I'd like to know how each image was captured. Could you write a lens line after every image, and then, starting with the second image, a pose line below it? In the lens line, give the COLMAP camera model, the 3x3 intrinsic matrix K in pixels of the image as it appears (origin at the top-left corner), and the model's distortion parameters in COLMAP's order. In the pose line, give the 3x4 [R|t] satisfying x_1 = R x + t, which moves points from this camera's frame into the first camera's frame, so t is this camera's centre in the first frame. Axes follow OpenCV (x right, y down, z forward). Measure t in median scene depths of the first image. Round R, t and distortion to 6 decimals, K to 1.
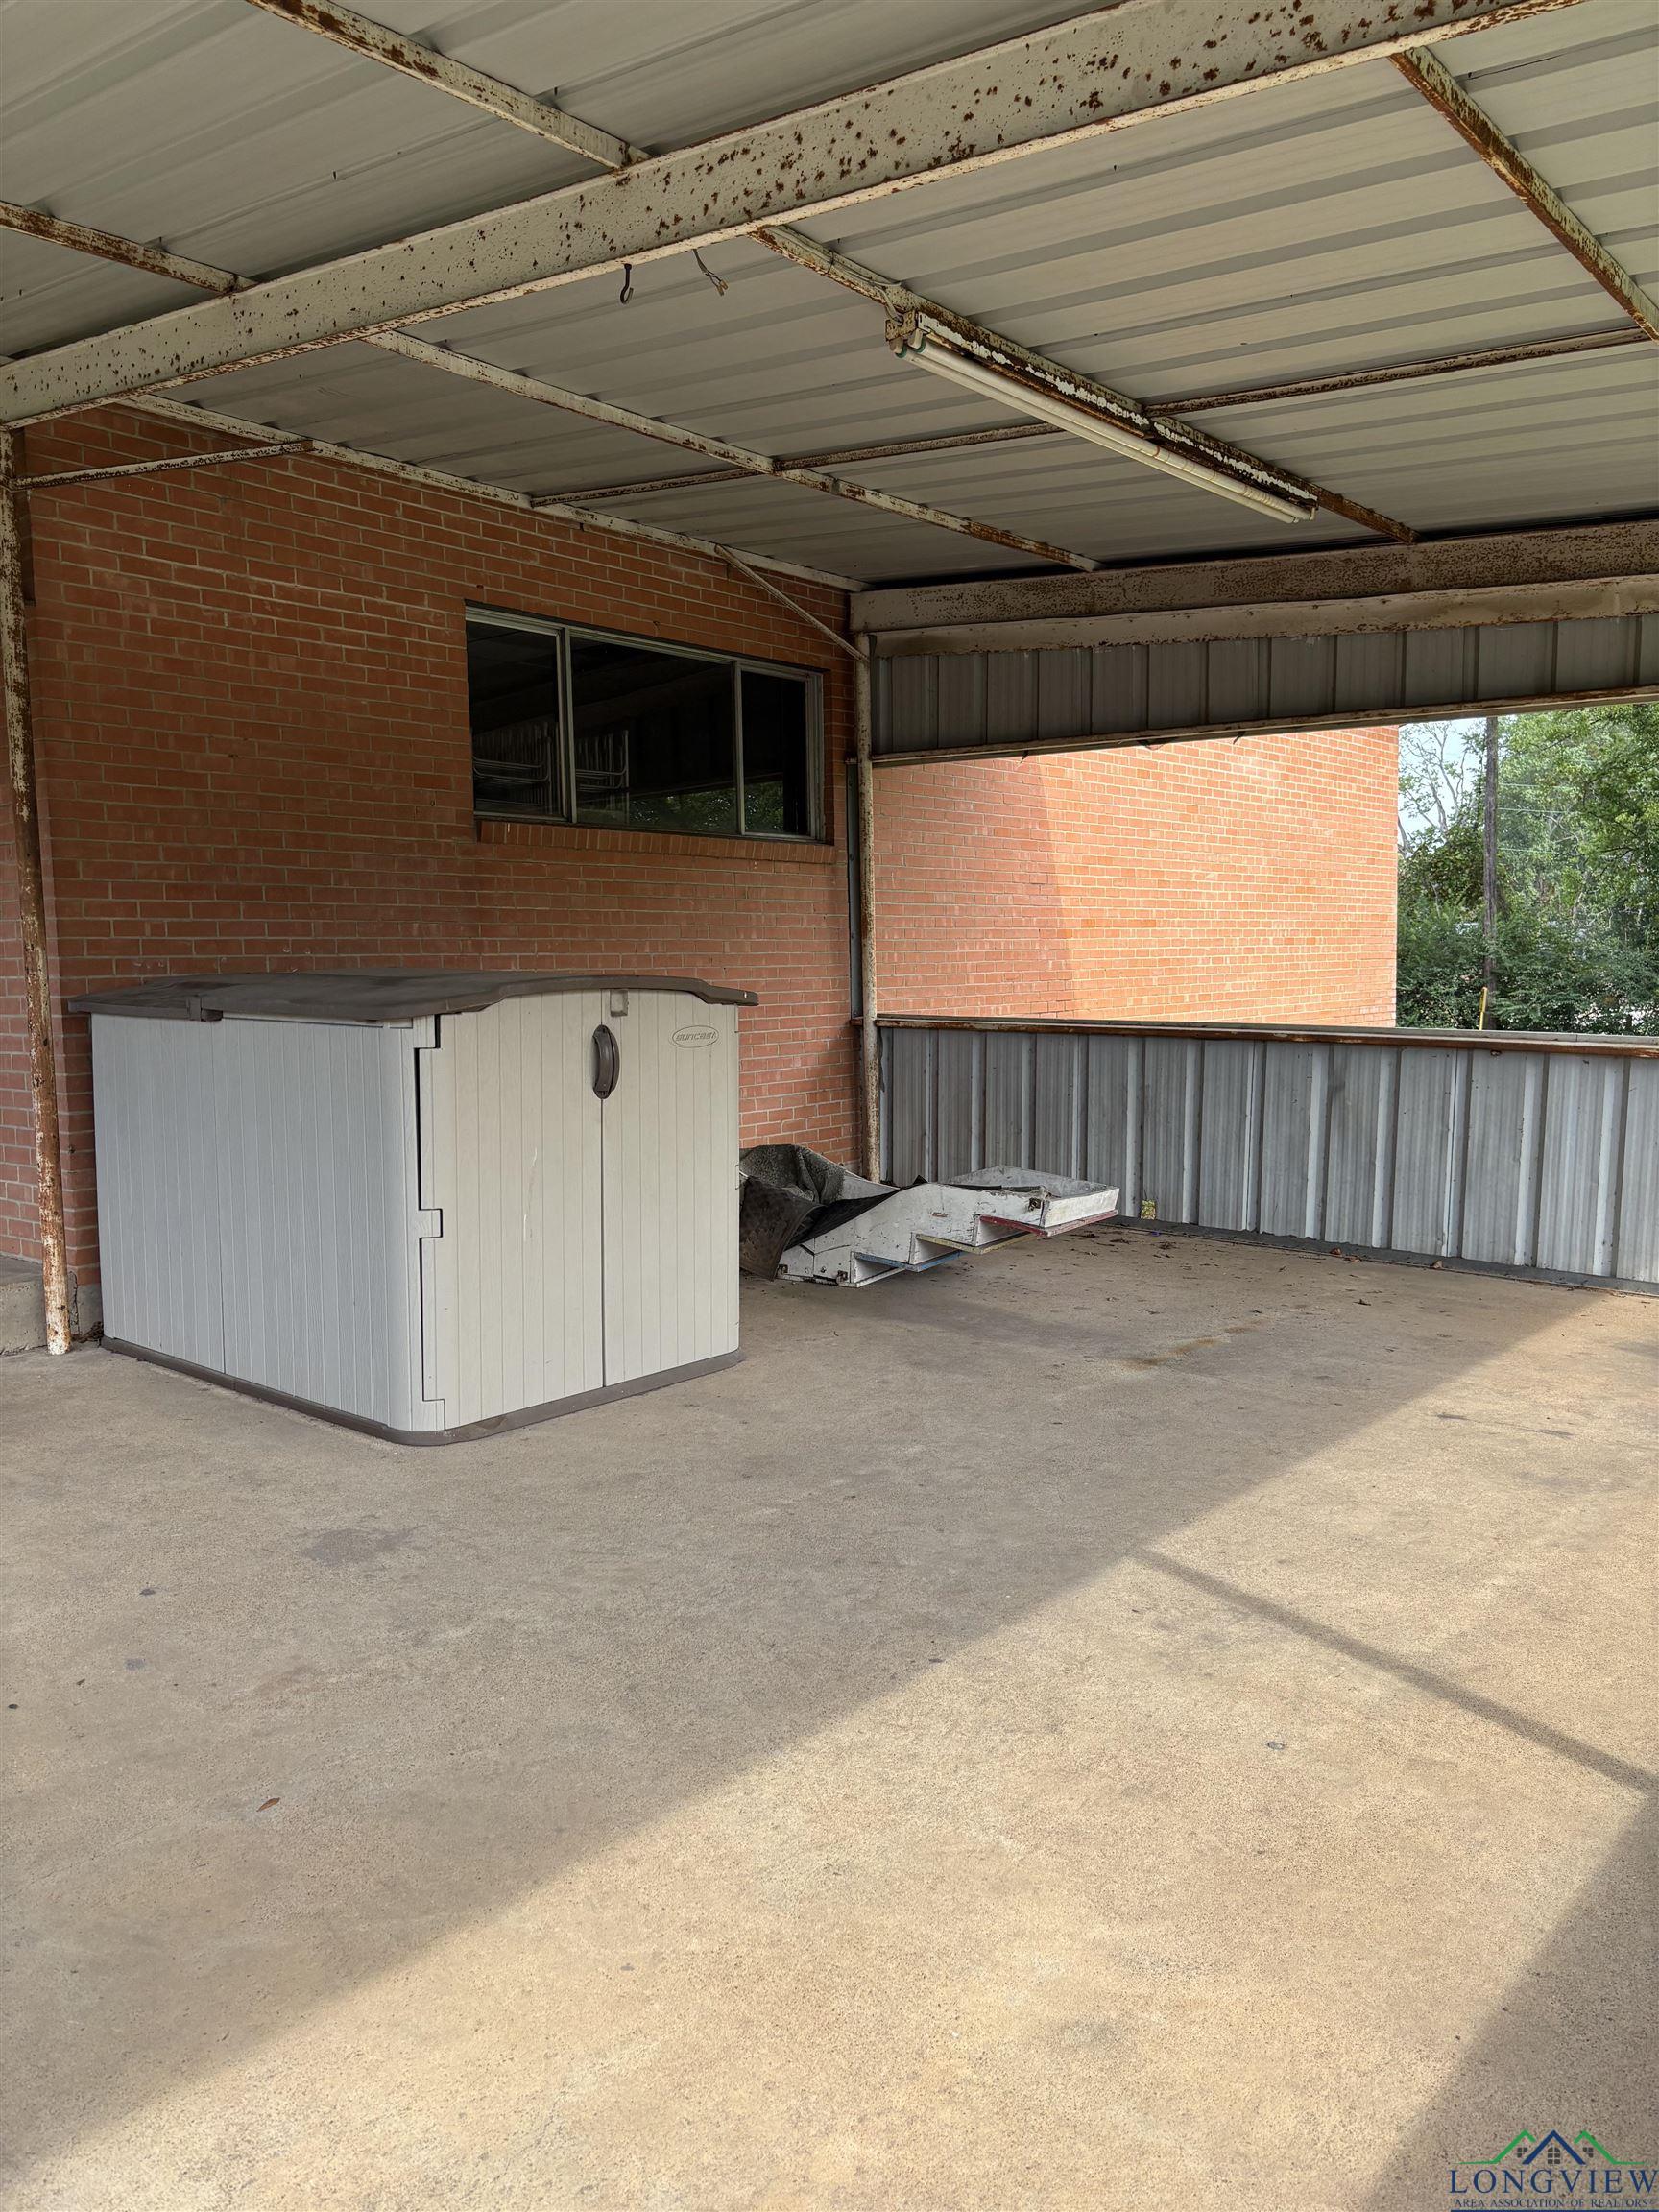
lens RADIAL K [[1648.6, 0, 815.0], [0, 1648.6, 1120.9], [0, 0, 1]] dist [0.063568, -0.067140]
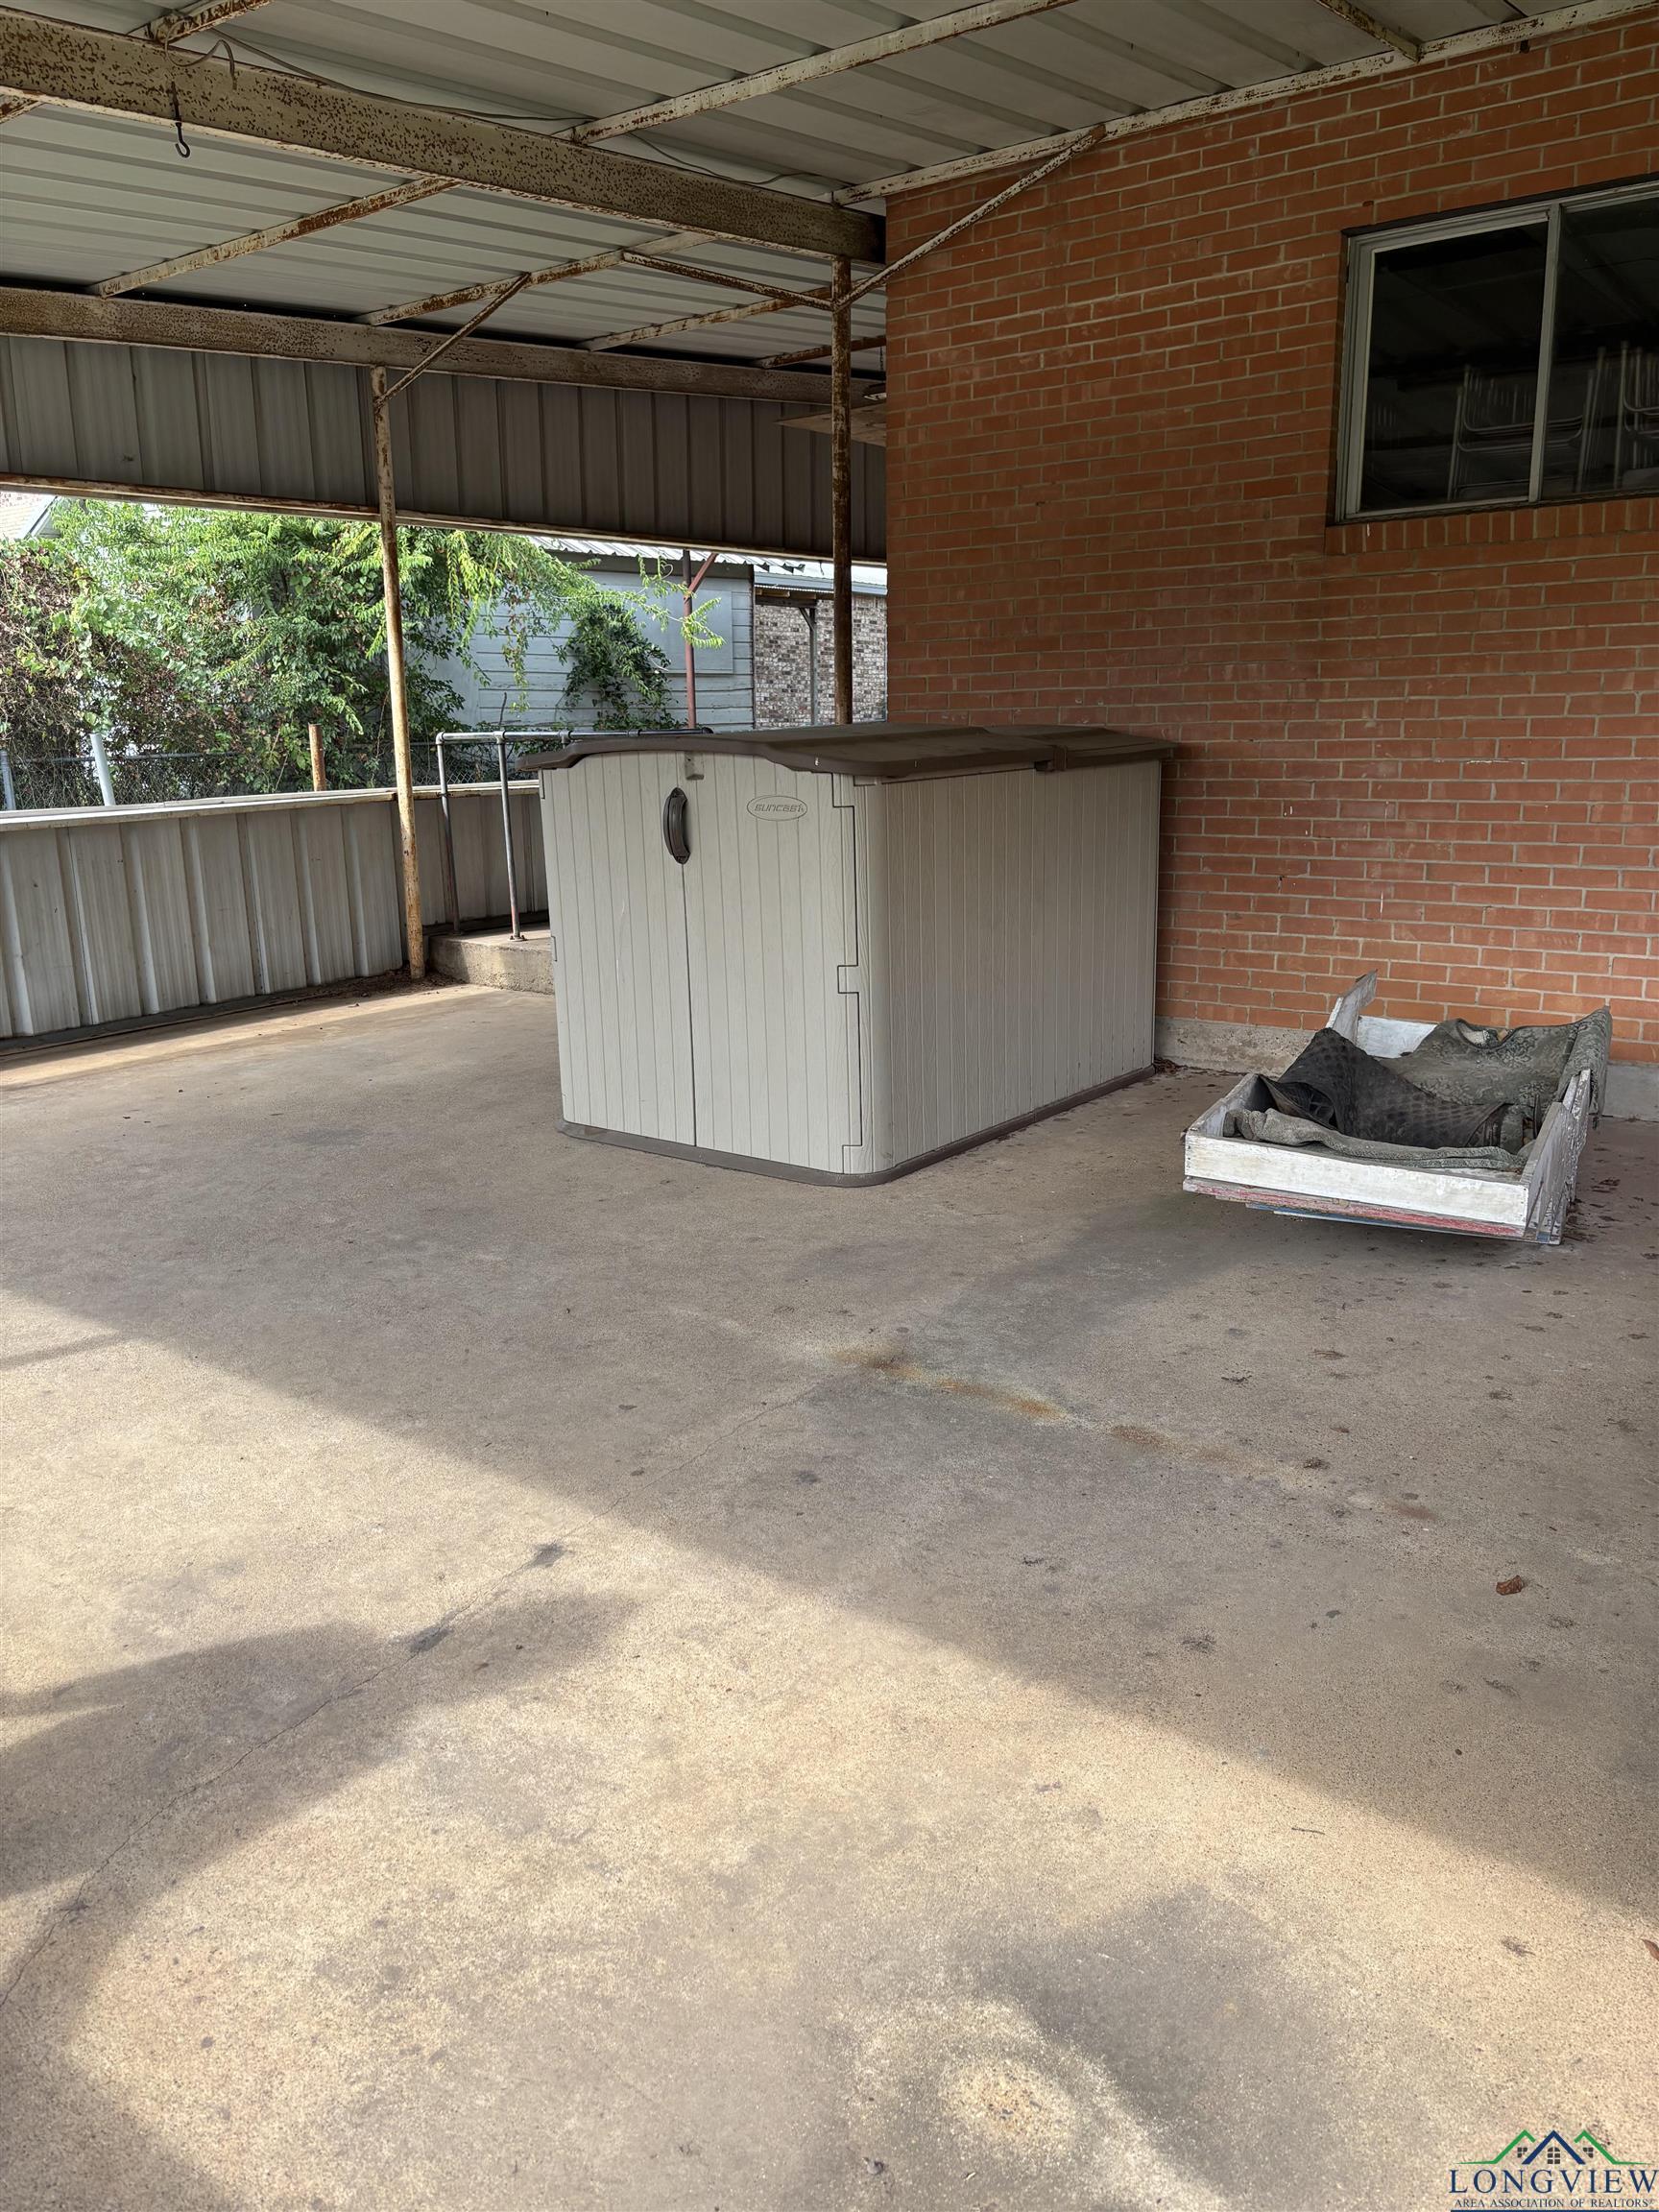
lens RADIAL K [[1696.1, 0, 829.5], [0, 1696.1, 1106.0], [0, 0, 1]] dist [0.034759, 0.004971]
pose [[0.051667, 0.230671, -0.971659, 0.747936], [-0.085155, 0.970433, 0.225852, -0.089934], [0.995027, 0.071073, 0.069782, 0.848041]]
